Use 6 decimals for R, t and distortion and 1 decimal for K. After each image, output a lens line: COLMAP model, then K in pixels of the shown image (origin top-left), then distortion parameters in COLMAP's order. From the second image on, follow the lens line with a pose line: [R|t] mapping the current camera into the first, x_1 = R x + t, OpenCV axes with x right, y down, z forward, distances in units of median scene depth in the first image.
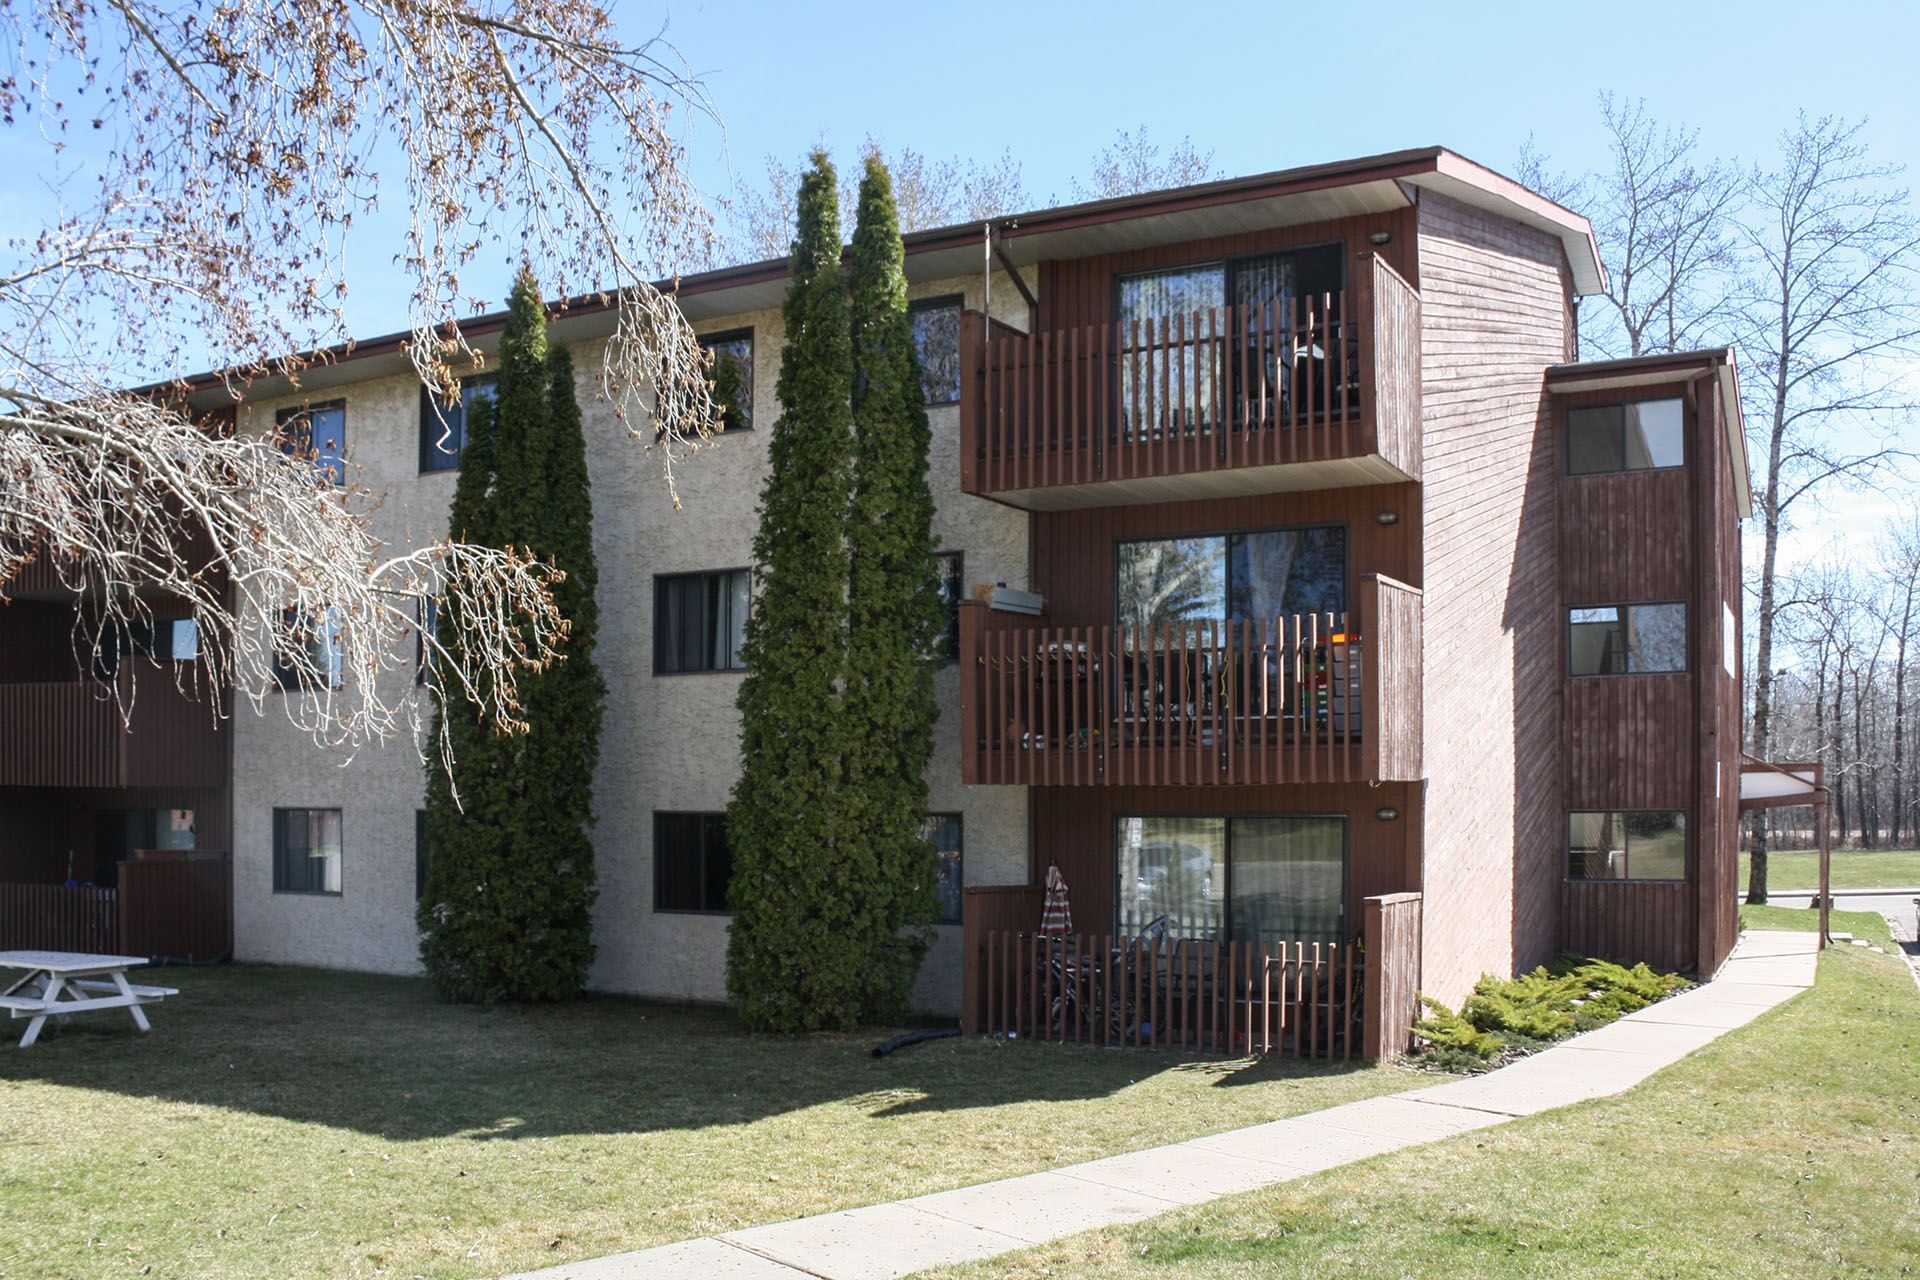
lens RADIAL K [[1645.9, 0, 900.5], [0, 1645.9, 551.6], [0, 0, 1]] dist [-0.112739, 0.099135]
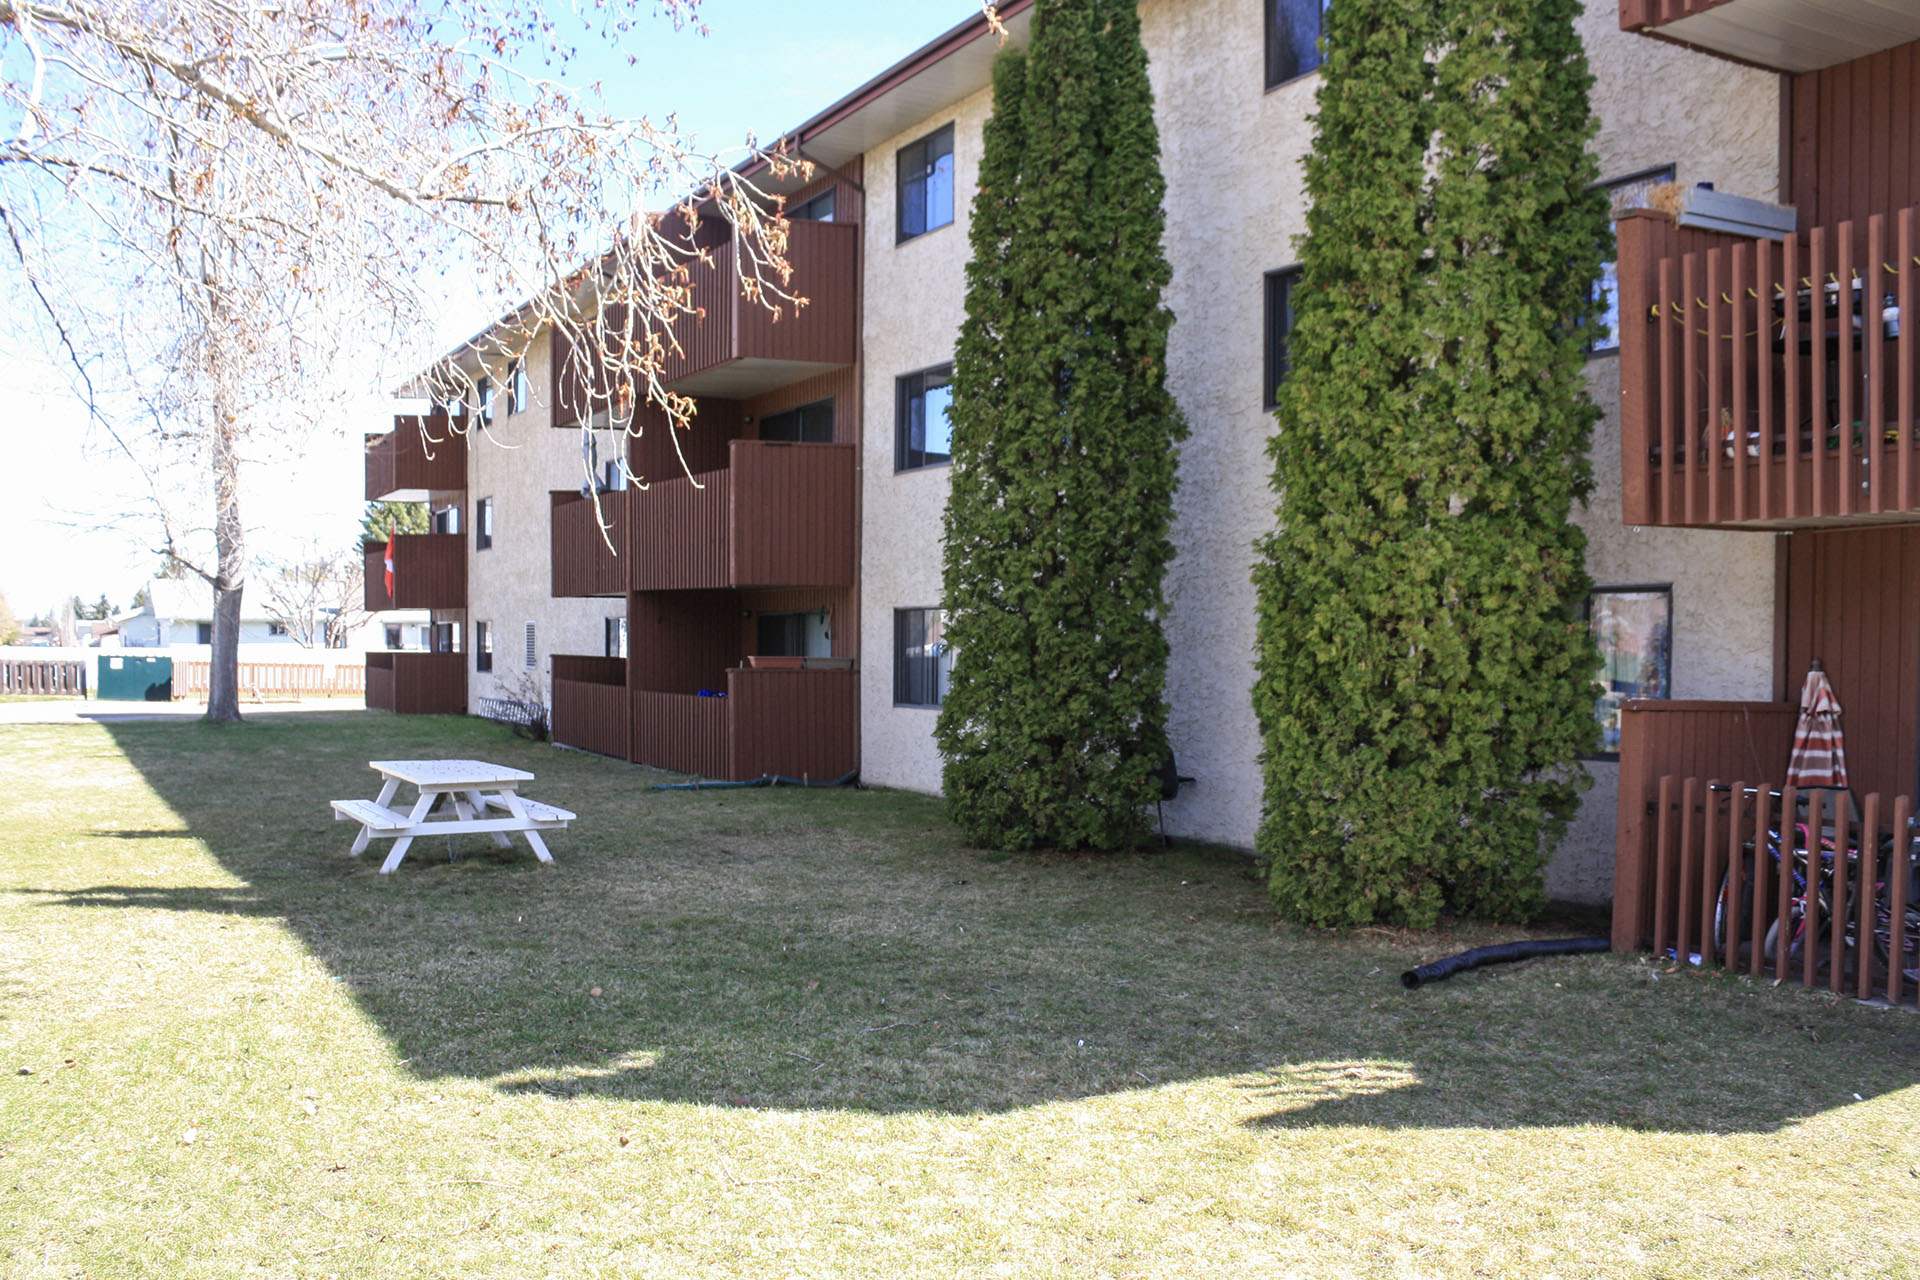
lens RADIAL K [[1791.3, 0, 836.3], [0, 1791.3, 576.7], [0, 0, 1]] dist [-0.162479, 0.122447]
pose [[0.871480, -0.008685, -0.490354, 0.098085], [0.070180, 0.991762, 0.107163, 0.074969], [0.485384, -0.127803, 0.864910, 0.333628]]
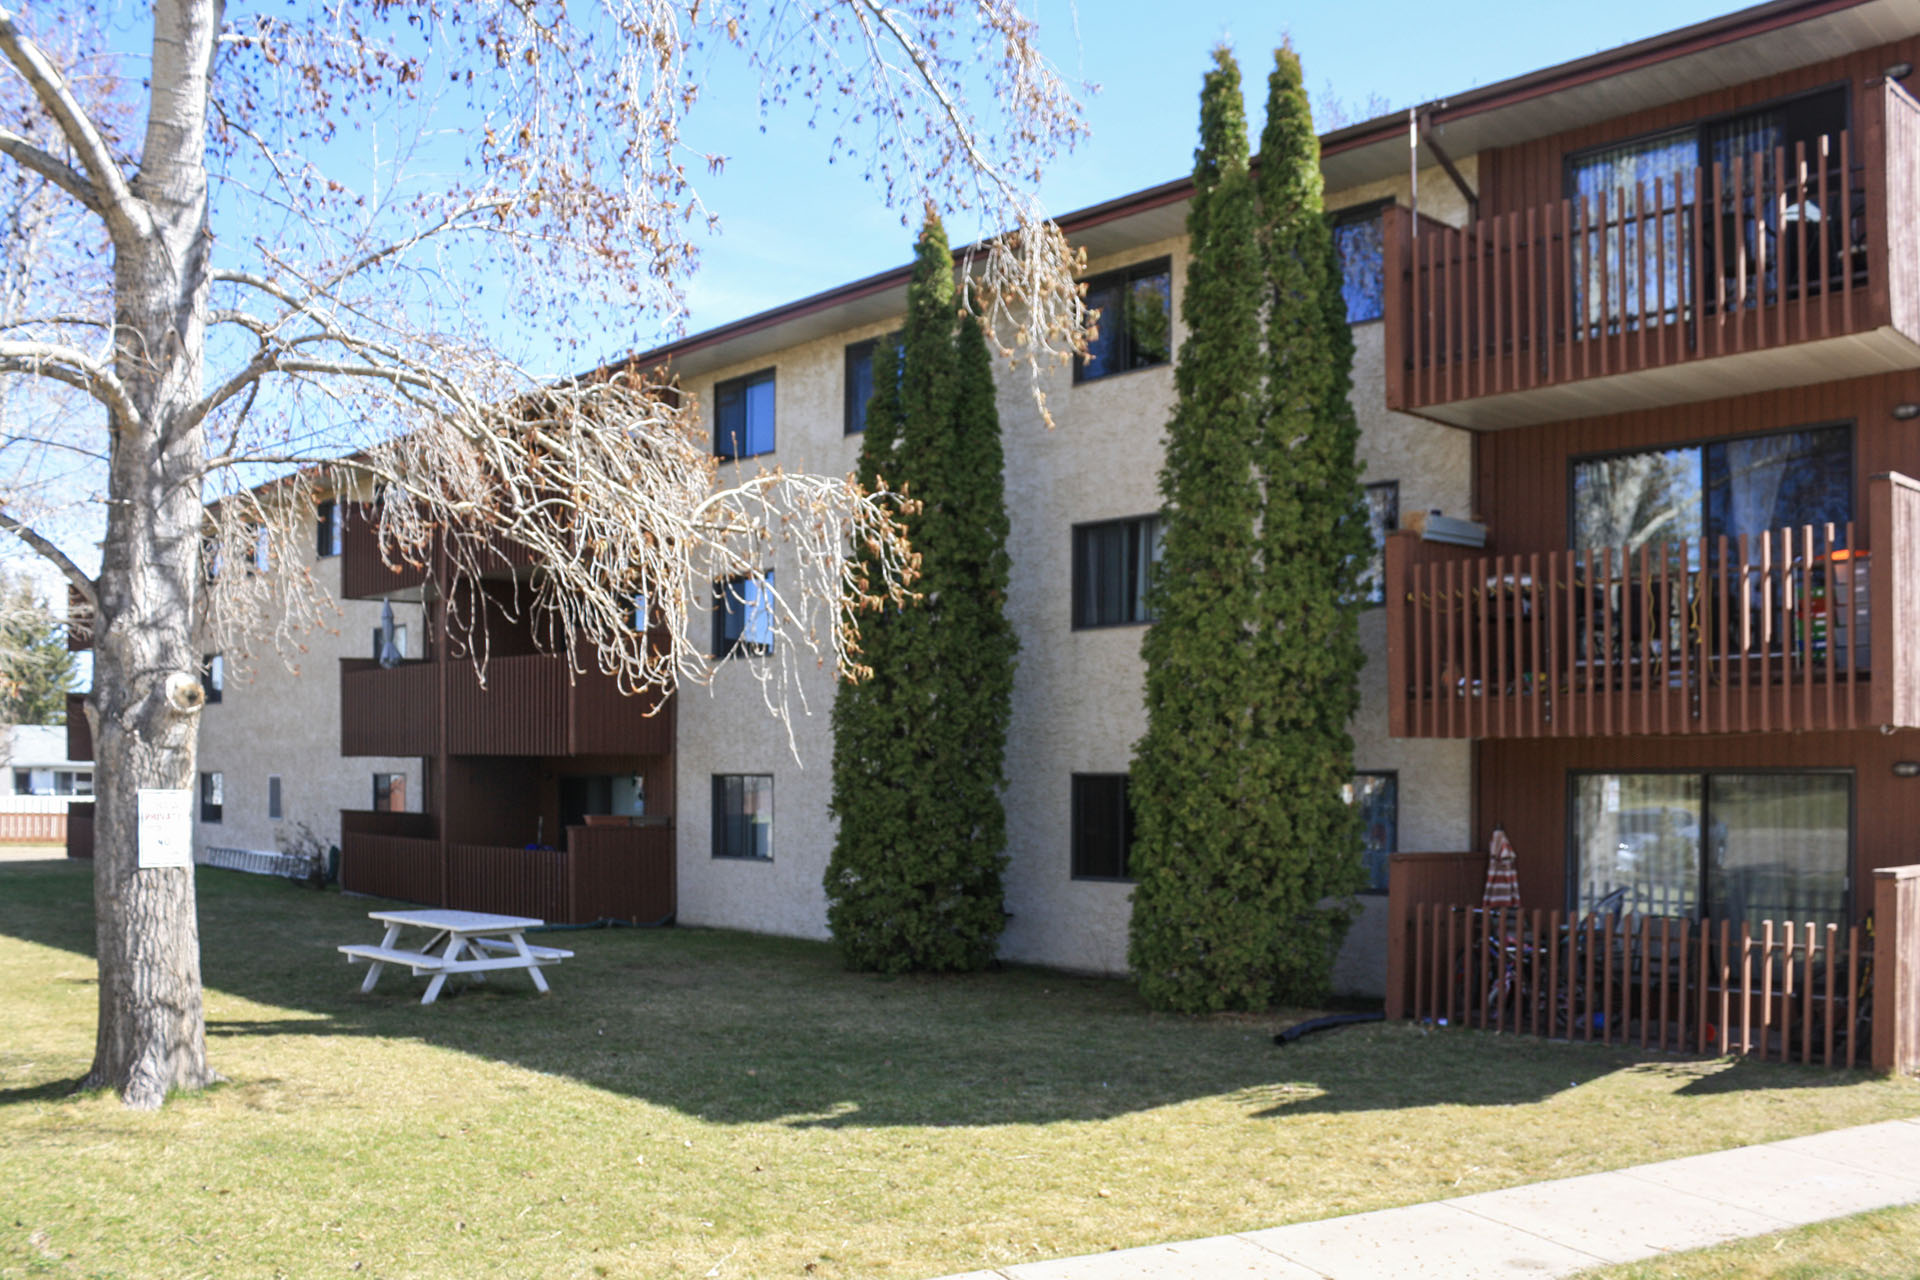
lens RADIAL K [[1659.7, 0, 960.0], [0, 1659.7, 640.0], [0, 0, 1]] dist [-0.159745, 0.156659]
pose [[0.968887, -0.019374, -0.246746, 0.035108], [0.037171, 0.997015, 0.067673, 0.022790], [0.244698, -0.074740, 0.966714, 0.103547]]
